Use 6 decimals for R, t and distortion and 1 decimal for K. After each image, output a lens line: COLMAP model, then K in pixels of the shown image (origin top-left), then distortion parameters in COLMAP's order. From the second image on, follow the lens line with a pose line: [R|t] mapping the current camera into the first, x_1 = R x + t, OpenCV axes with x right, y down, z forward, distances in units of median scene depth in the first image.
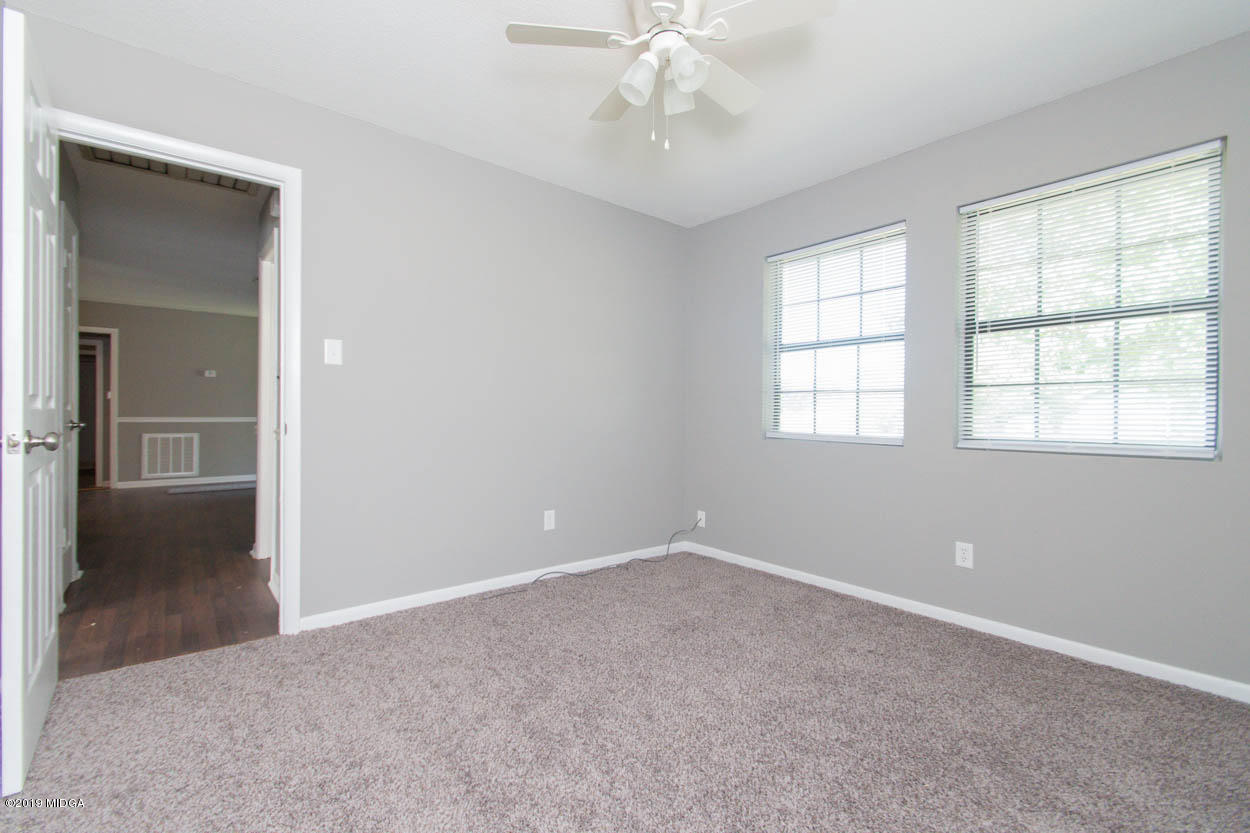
lens RADIAL K [[545.5, 0, 625.0], [0, 545.5, 416.5], [0, 0, 1]] dist [0.002283, -0.000536]
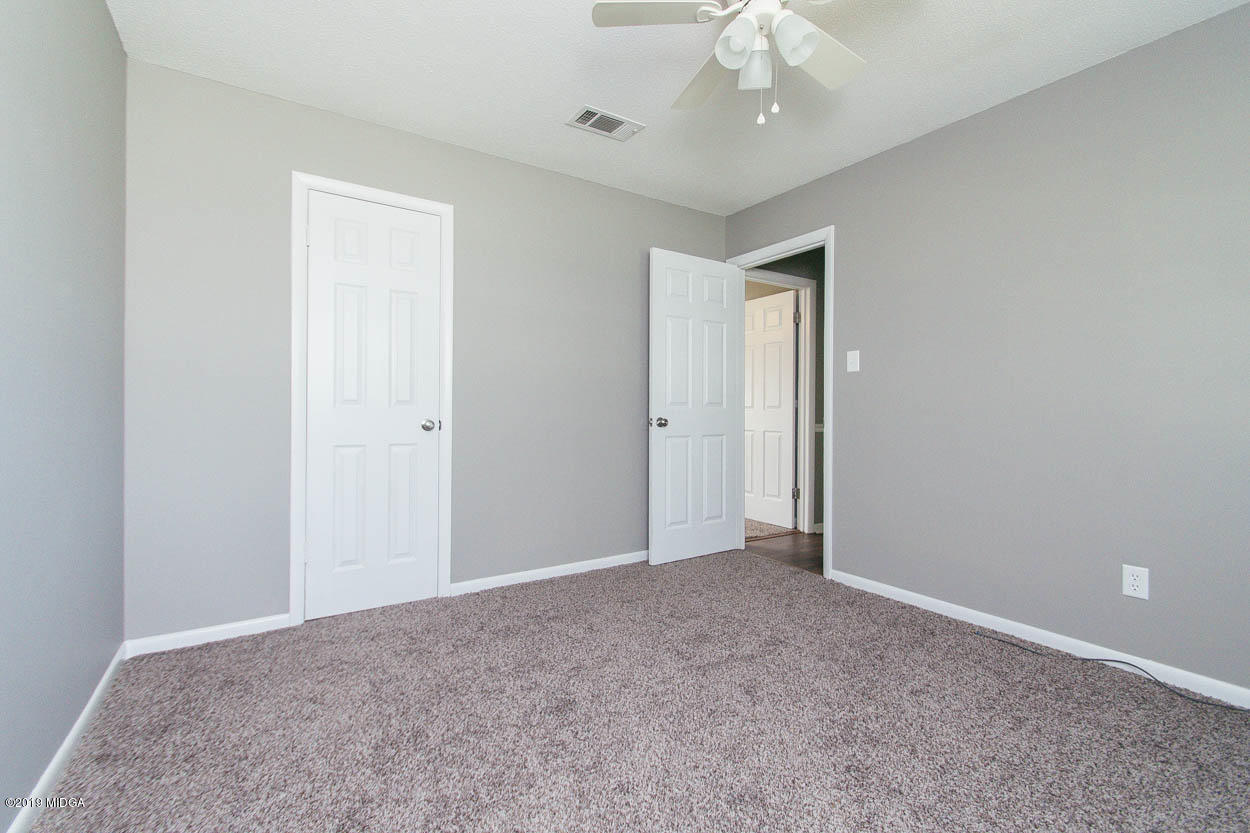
lens RADIAL K [[545.5, 0, 625.0], [0, 545.5, 416.5], [0, 0, 1]] dist [0.002283, -0.000536]
pose [[-0.111175, 0.008543, -0.993764, 0.713162], [-0.010887, 0.999893, 0.009813, -0.002270], [0.993741, 0.011910, -0.111070, 0.616645]]
